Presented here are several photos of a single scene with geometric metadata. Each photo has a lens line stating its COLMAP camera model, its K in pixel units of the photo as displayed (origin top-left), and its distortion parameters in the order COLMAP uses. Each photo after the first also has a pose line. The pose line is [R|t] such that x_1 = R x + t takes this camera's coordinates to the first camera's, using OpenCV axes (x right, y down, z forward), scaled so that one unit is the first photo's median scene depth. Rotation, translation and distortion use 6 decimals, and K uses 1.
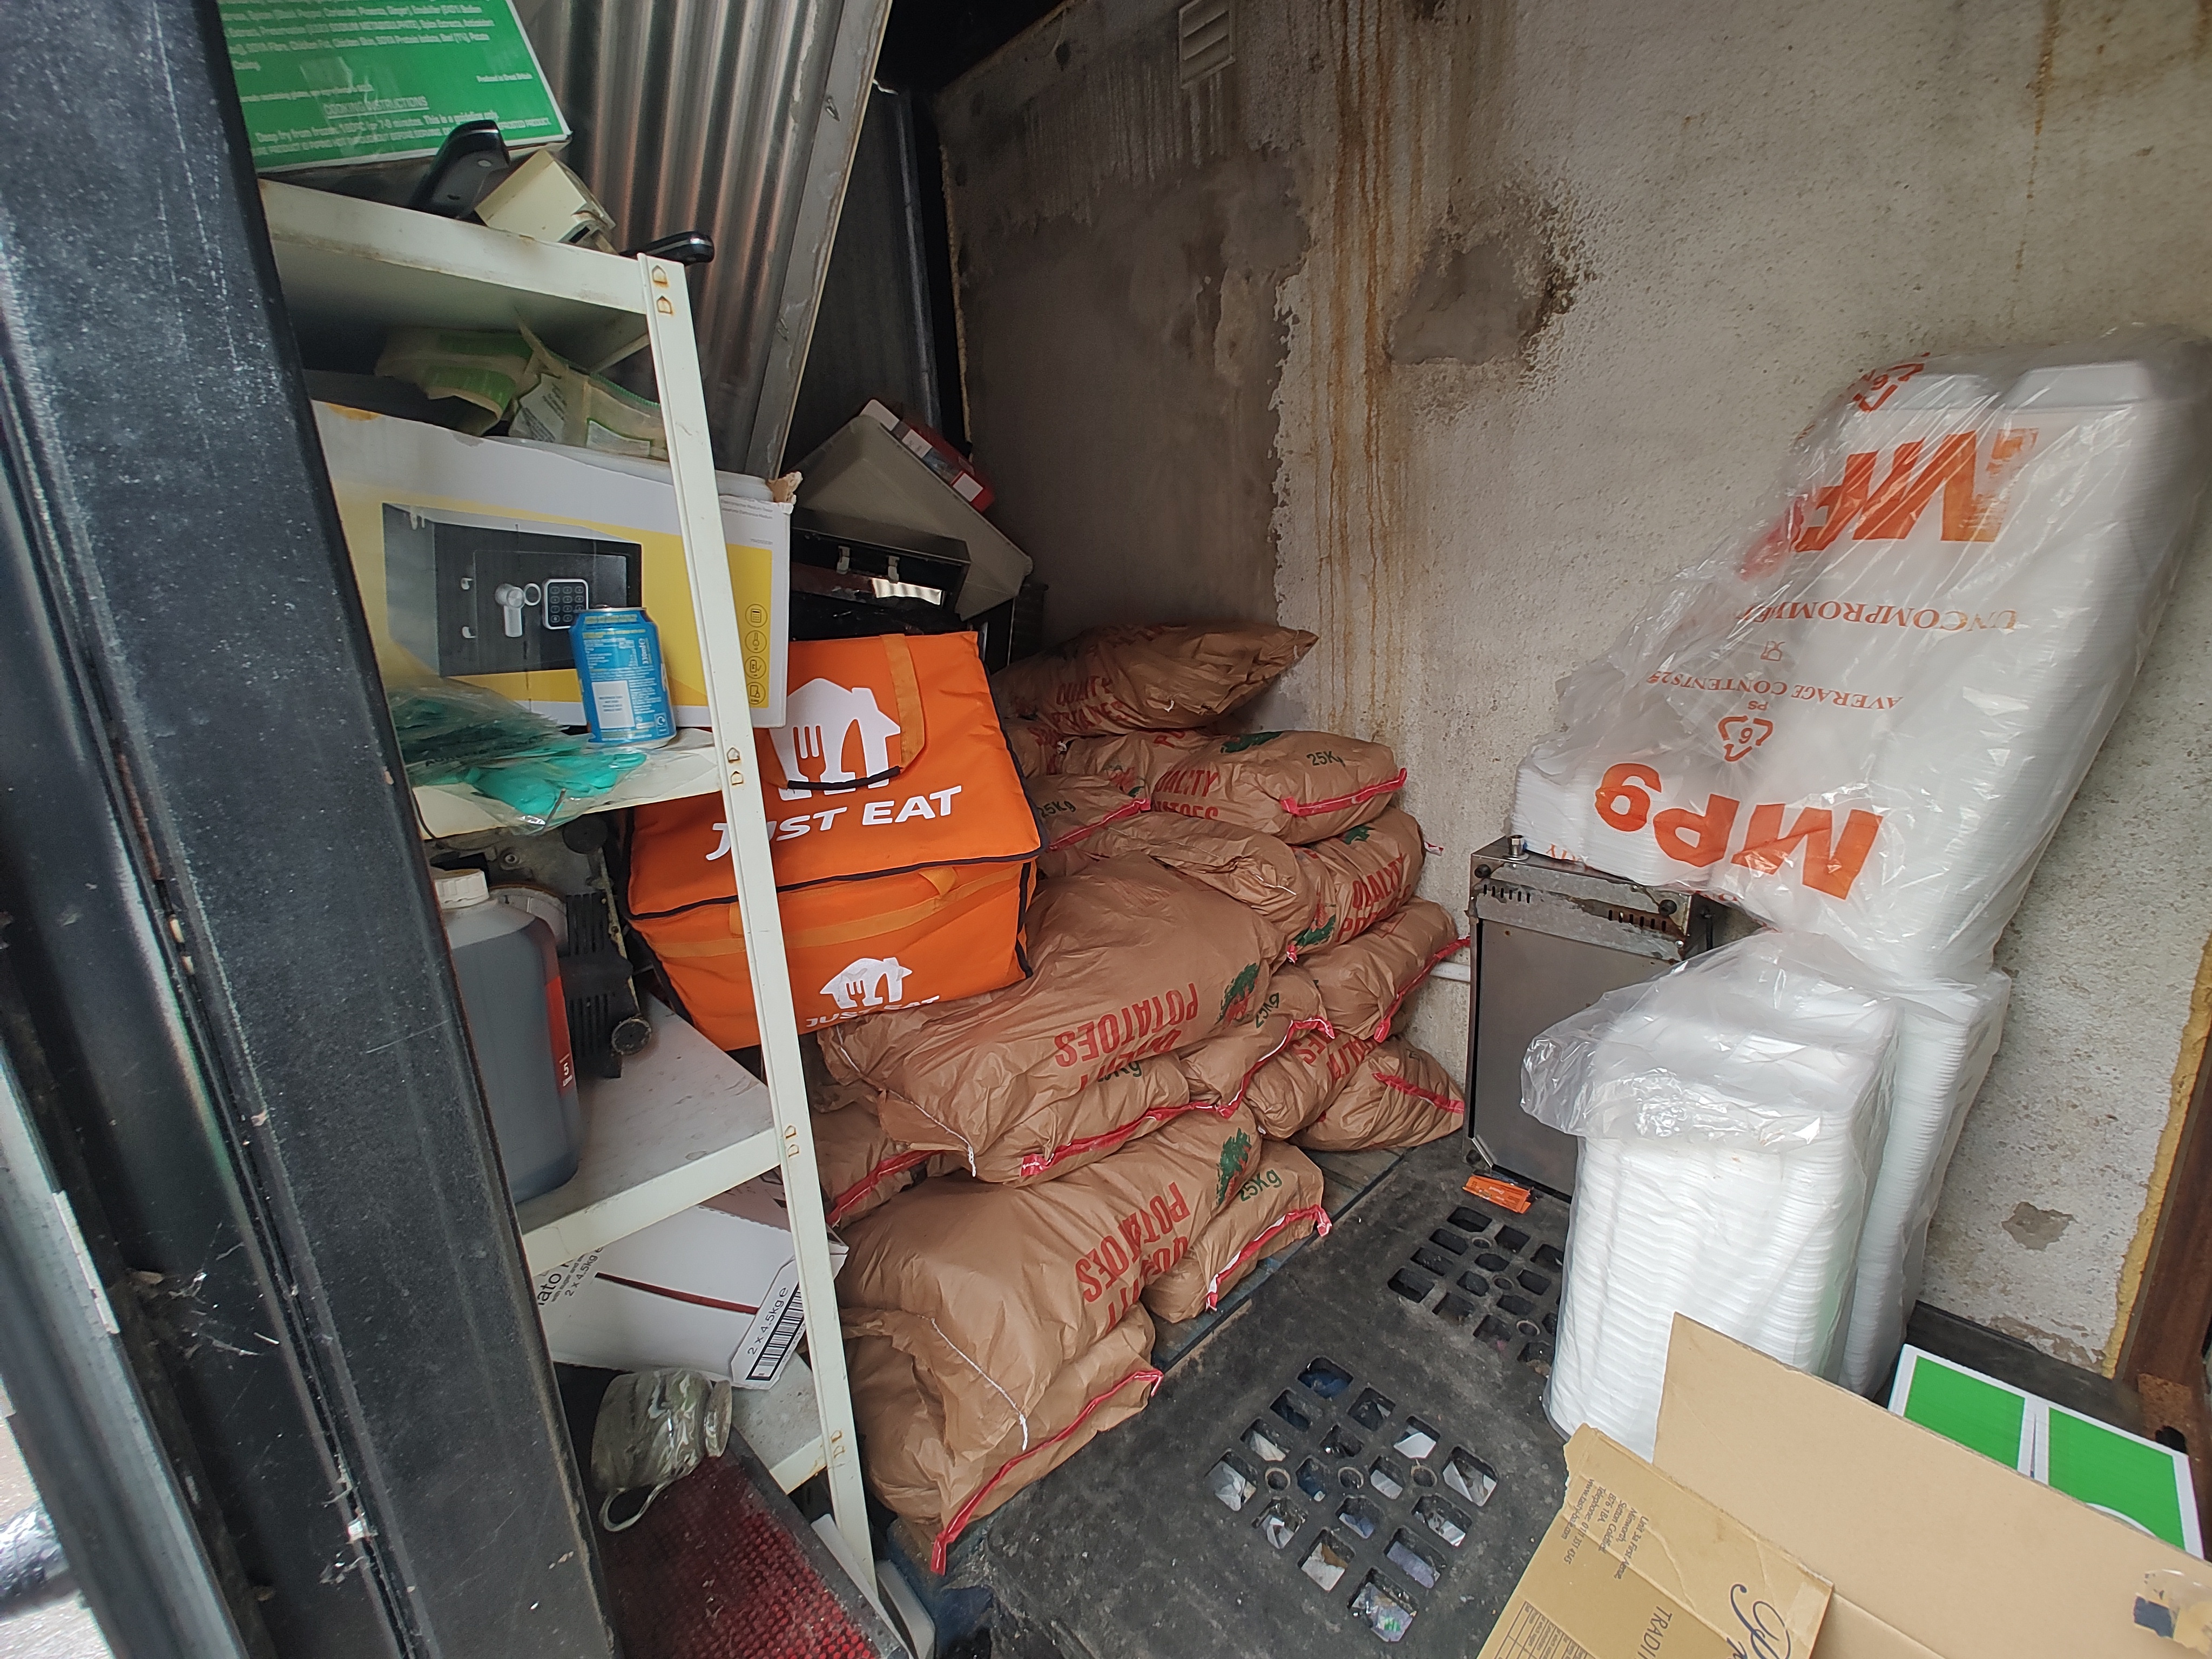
lens RADIAL K [[903.7, 0, 1101.8], [0, 903.7, 824.5], [0, 0, 1]] dist [0.011180, -0.008824]
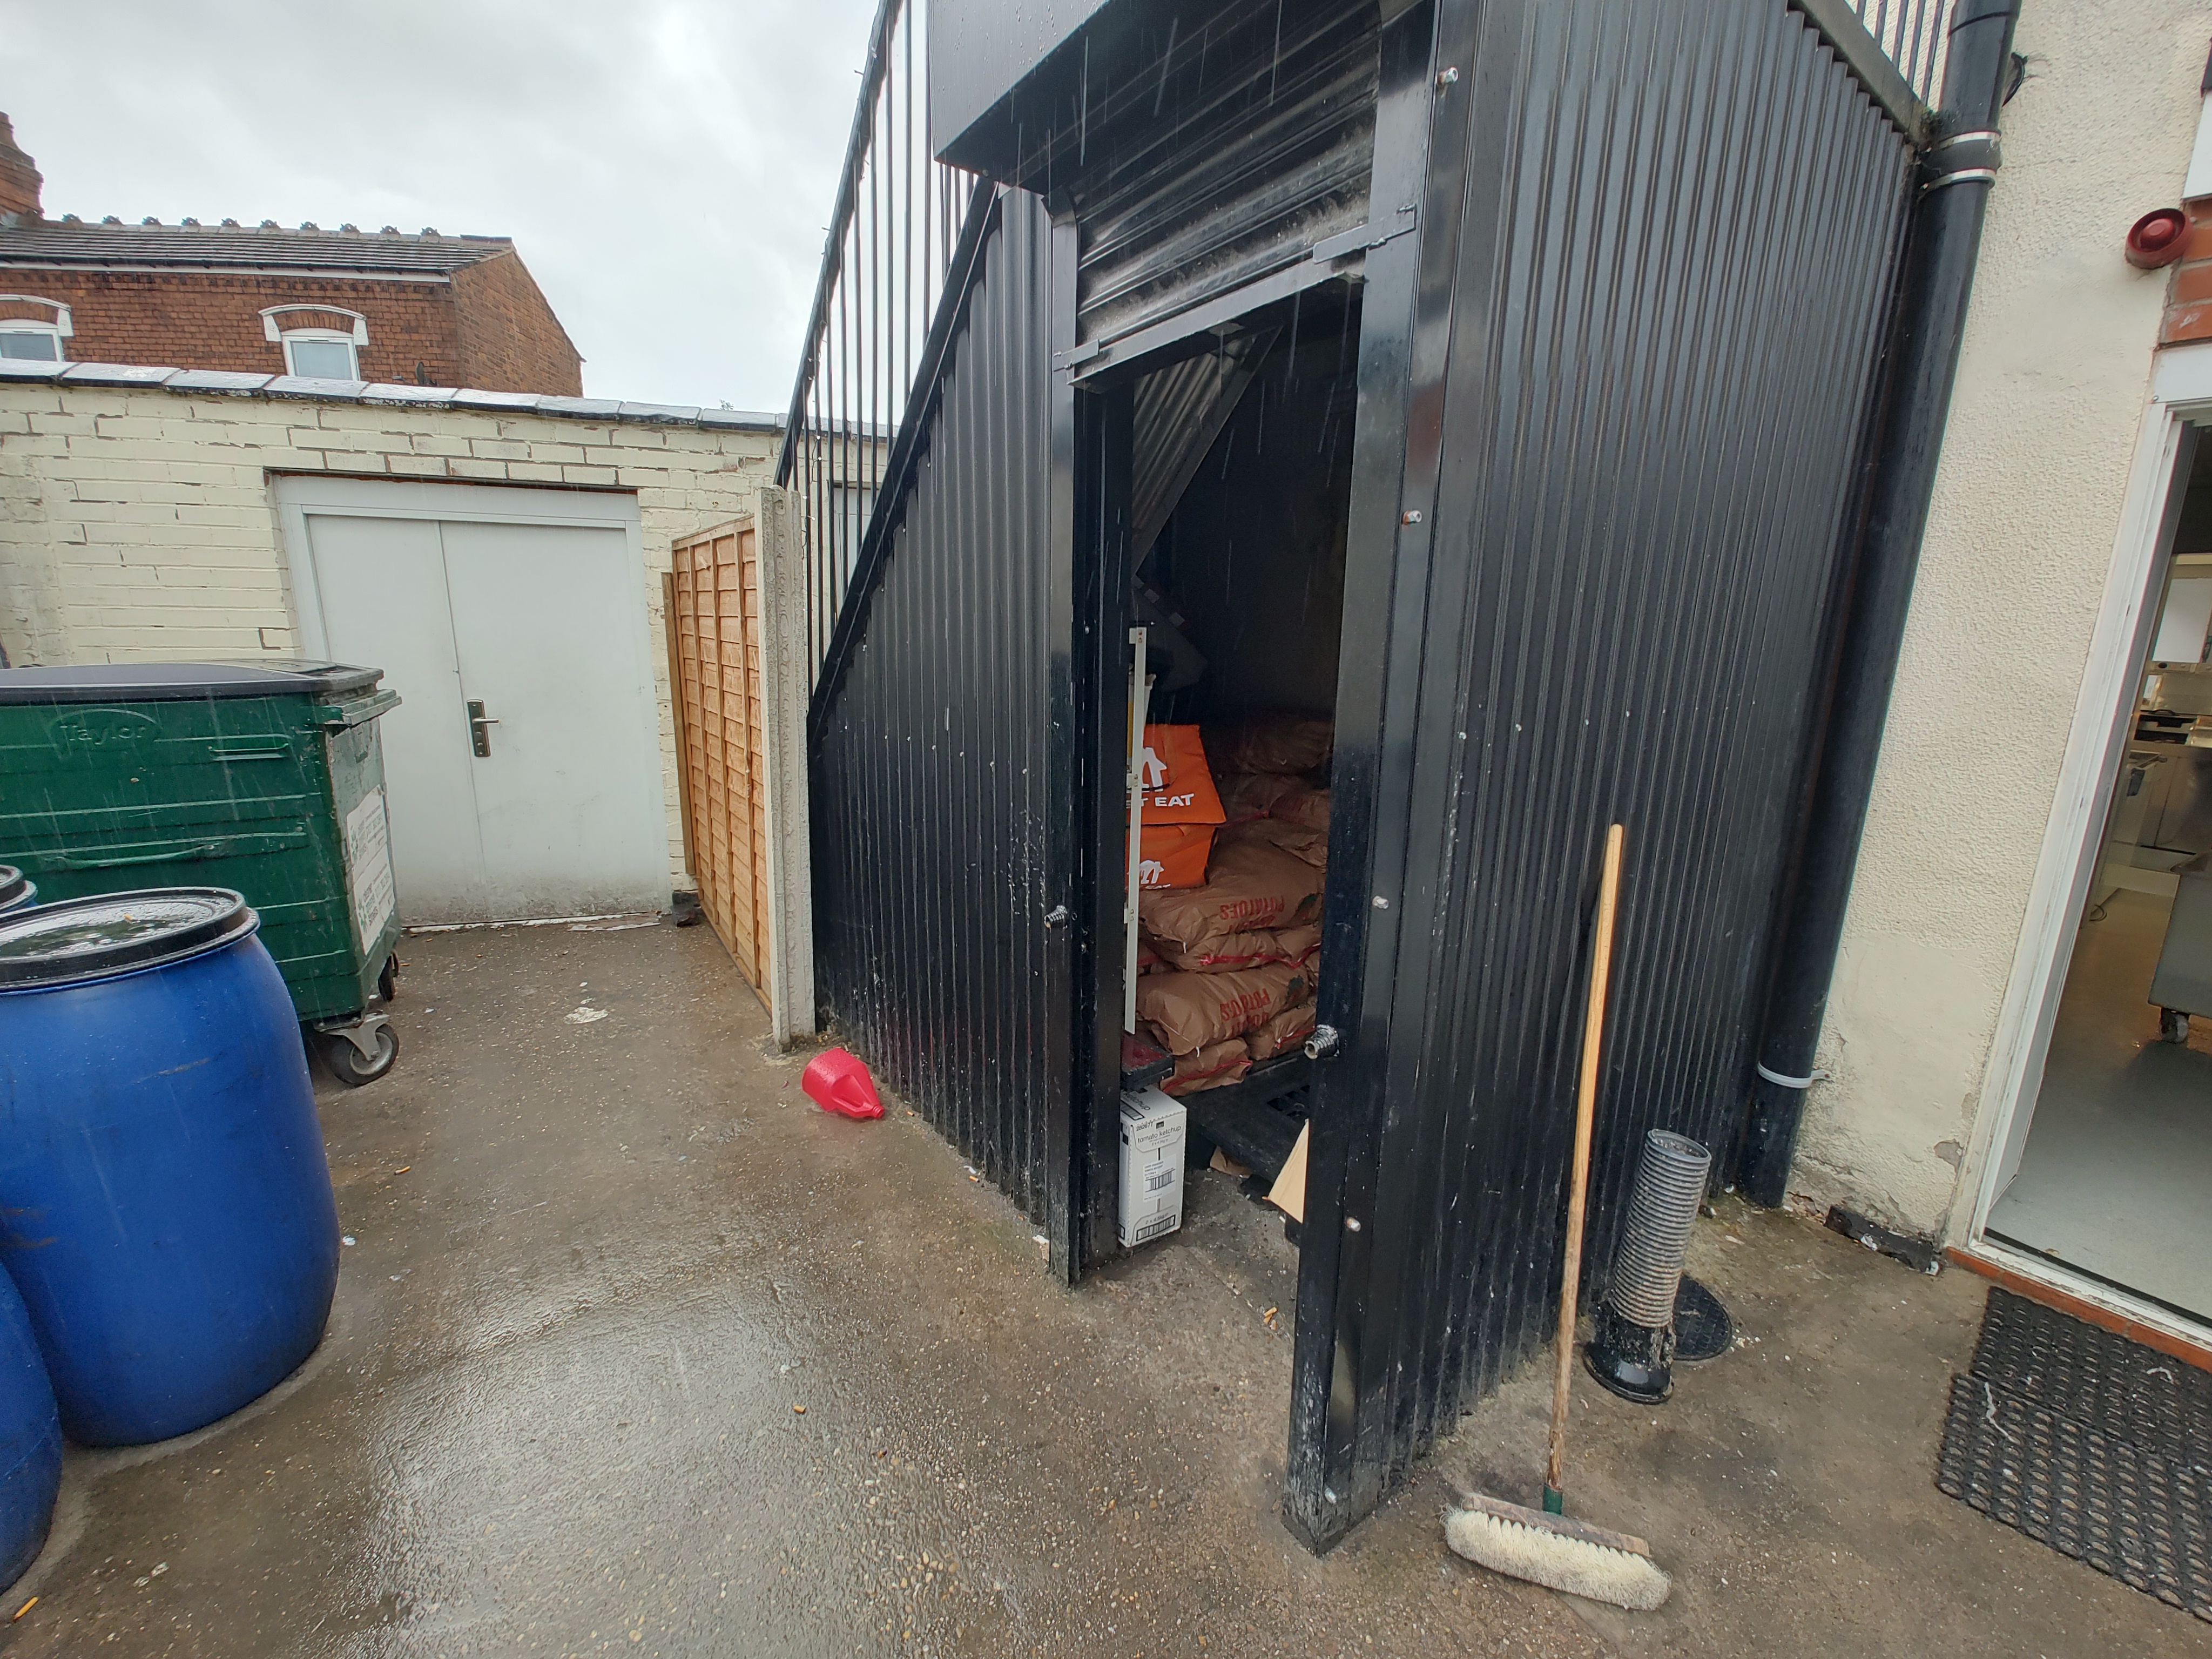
lens RADIAL K [[921.4, 0, 1106.0], [0, 921.4, 829.5], [0, 0, 1]] dist [0.000824, 0.000035]
pose [[0.989531, 0.096601, -0.107222, -0.097821], [-0.098400, 0.995079, -0.011601, 0.088345], [0.105573, 0.022030, 0.994167, -1.251489]]
